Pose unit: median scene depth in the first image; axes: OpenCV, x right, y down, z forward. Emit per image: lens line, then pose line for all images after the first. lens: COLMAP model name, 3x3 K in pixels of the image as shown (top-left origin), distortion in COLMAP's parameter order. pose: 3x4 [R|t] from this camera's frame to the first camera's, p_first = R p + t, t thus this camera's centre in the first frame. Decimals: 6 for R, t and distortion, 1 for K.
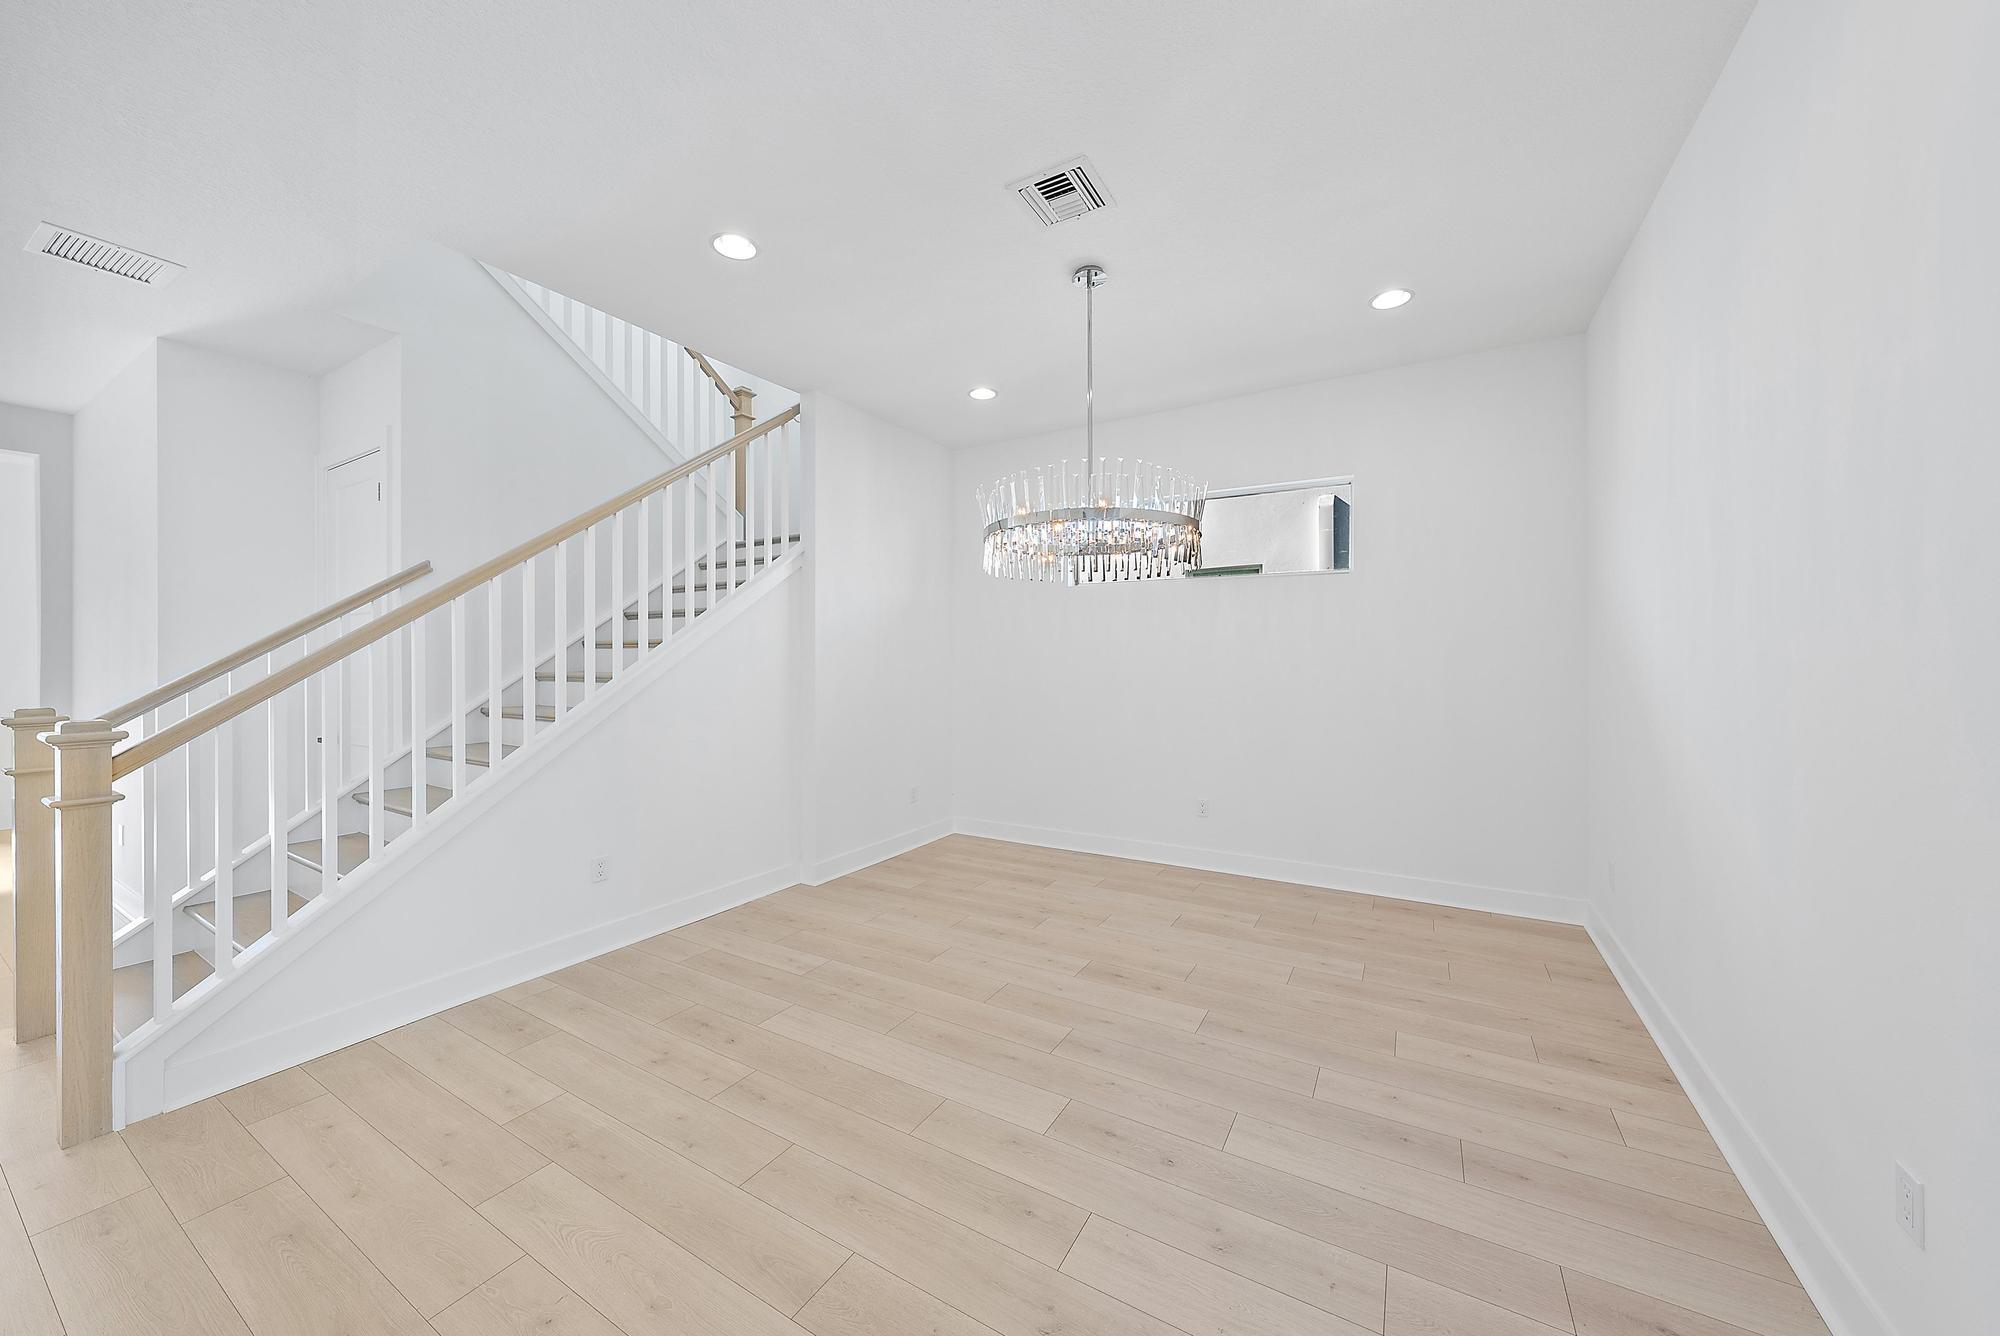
lens RADIAL K [[700.7, 0, 1007.3], [0, 700.7, 659.1], [0, 0, 1]] dist [-0.003358, 0.000189]
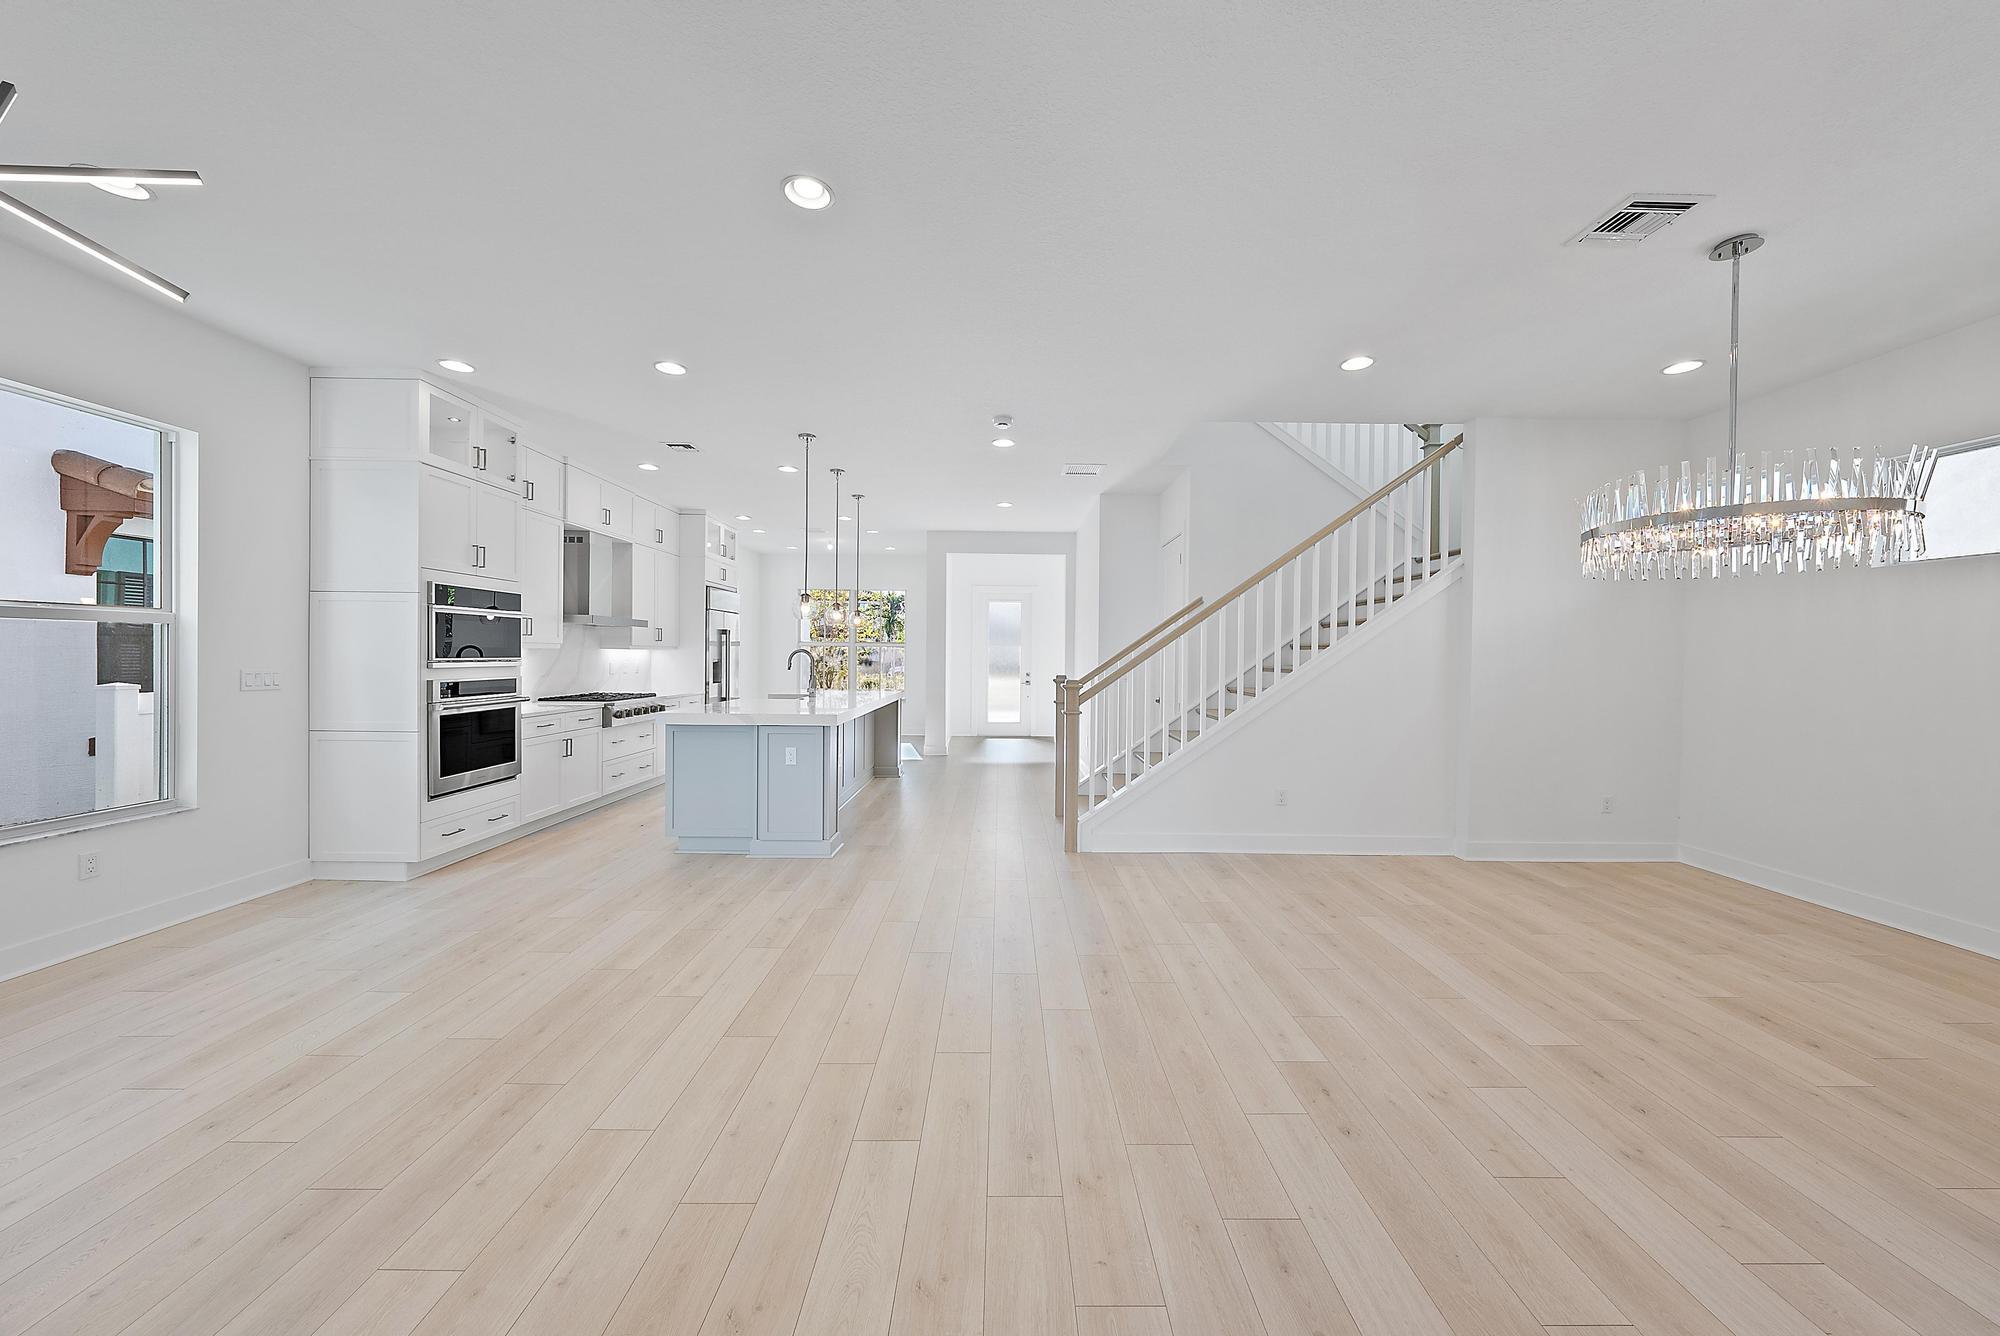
lens RADIAL K [[684.7, 0, 1008.8], [0, 684.7, 662.5], [0, 0, 1]] dist [0.000810, -0.000057]
pose [[0.512877, 0.018130, -0.858271, 0.409825], [-0.013117, 0.999826, 0.013282, 0.000556], [0.858362, 0.004446, 0.513025, -0.279151]]
